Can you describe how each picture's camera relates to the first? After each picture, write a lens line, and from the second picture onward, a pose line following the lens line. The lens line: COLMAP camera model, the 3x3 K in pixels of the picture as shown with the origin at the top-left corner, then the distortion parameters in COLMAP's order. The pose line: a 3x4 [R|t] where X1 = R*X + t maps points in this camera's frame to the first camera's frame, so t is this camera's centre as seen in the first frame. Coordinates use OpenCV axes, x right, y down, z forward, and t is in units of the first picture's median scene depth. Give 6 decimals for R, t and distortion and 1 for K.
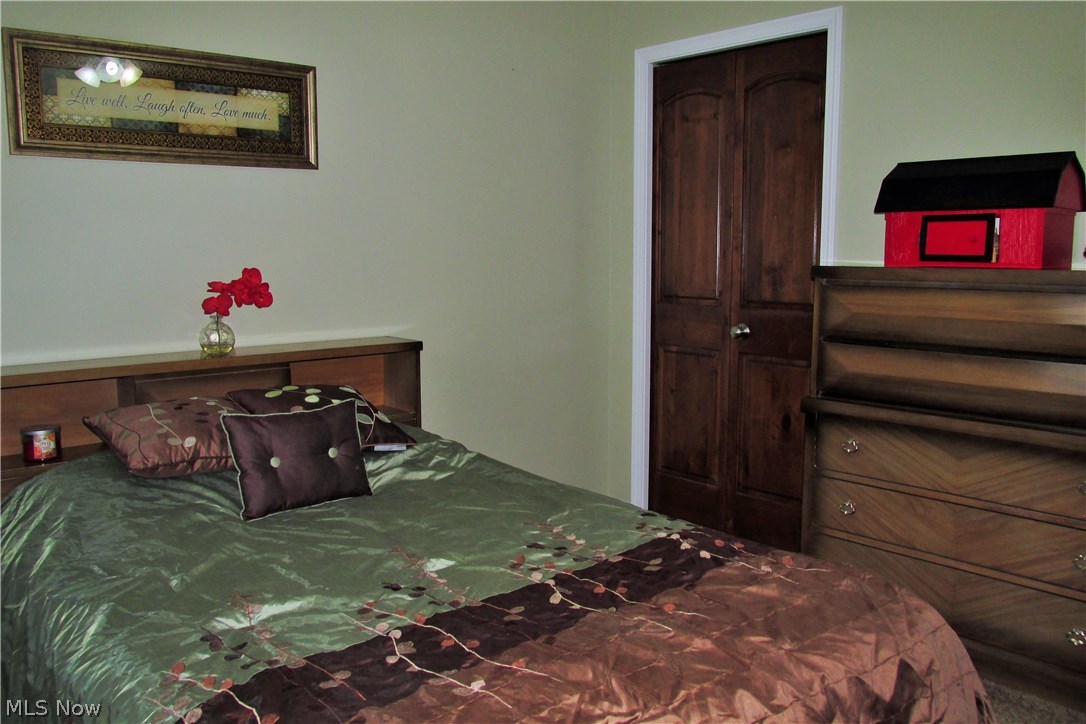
lens RADIAL K [[915.4, 0, 544.6], [0, 915.4, 364.7], [0, 0, 1]] dist [-0.015005, -0.003947]
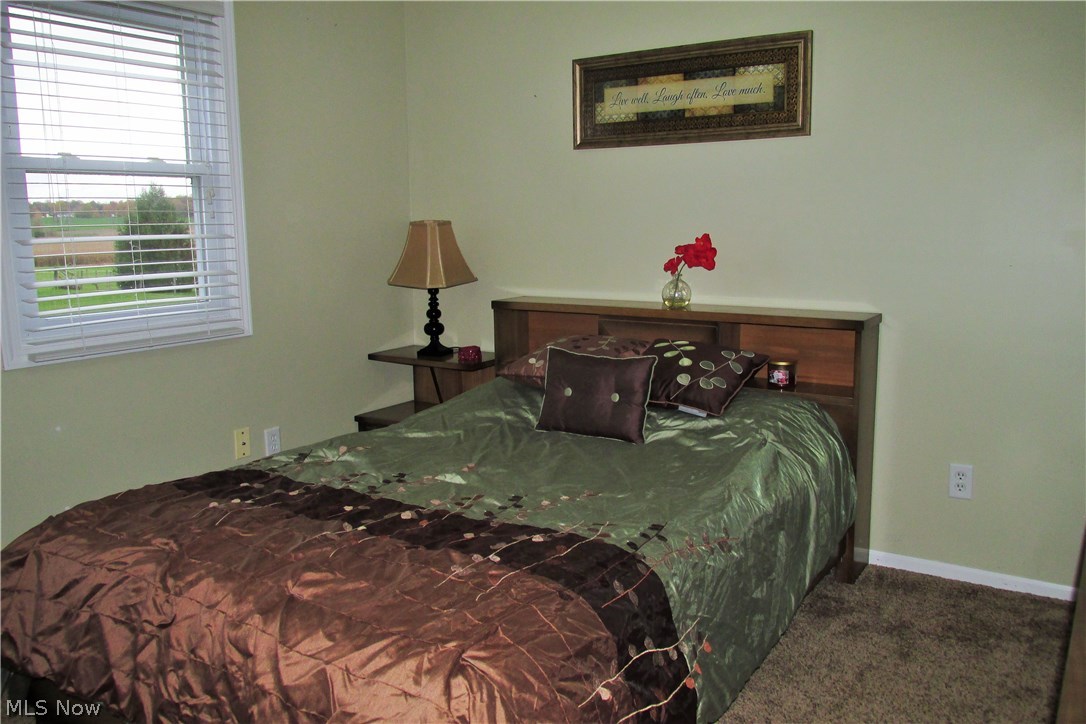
lens RADIAL K [[915.4, 0, 544.7], [0, 915.4, 358.2], [0, 0, 1]] dist [-0.015005, -0.003947]
pose [[0.255247, 0.147084, -0.955623, 0.713902], [-0.117776, 0.985731, 0.120260, -0.067368], [0.959676, 0.081853, 0.268928, 0.526230]]
